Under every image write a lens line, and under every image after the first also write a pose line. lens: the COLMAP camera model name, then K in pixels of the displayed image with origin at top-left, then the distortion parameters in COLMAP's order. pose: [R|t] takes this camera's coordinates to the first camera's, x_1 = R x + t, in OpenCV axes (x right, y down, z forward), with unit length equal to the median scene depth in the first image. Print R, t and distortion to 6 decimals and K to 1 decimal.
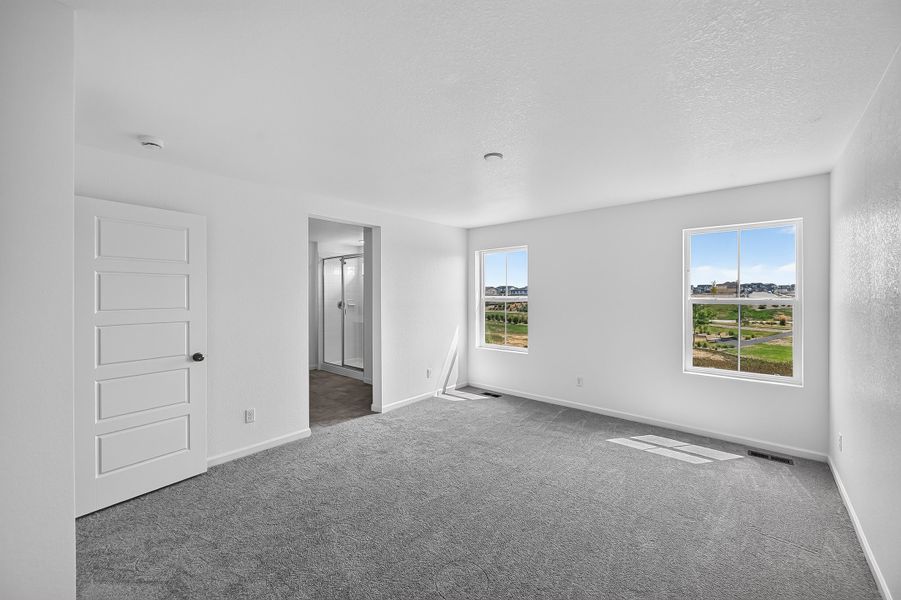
lens RADIAL K [[351.2, 0, 452.5], [0, 351.2, 305.2], [0, 0, 1]] dist [0.004632, -0.000069]
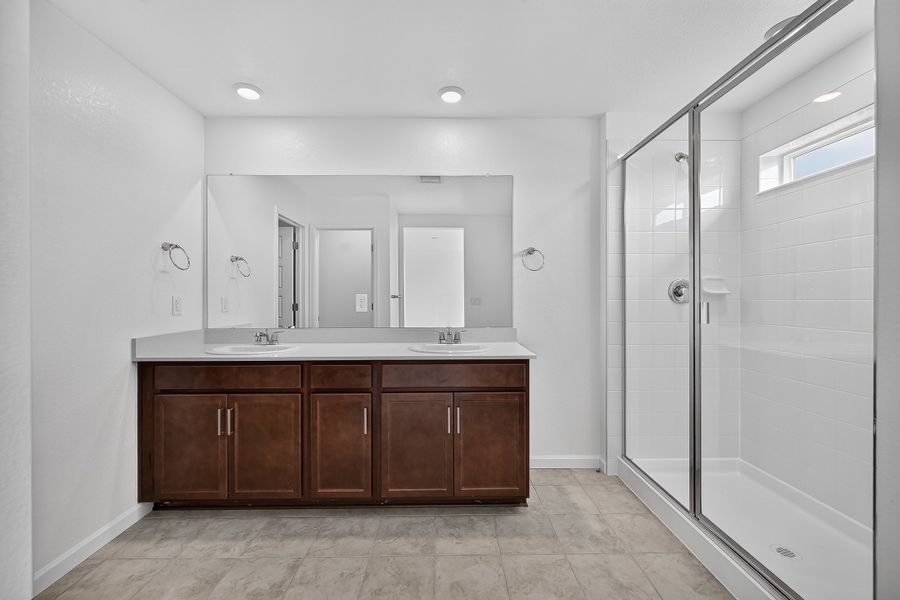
lens RADIAL K [[350.8, 0, 450.0], [0, 350.8, 297.5], [0, 0, 1]] dist [0.004632, -0.000069]
pose [[0.676279, -0.003291, -0.736638, -0.229171], [-0.006979, 0.999917, -0.010874, 0.009549], [0.736613, 0.012495, 0.676199, 0.645127]]
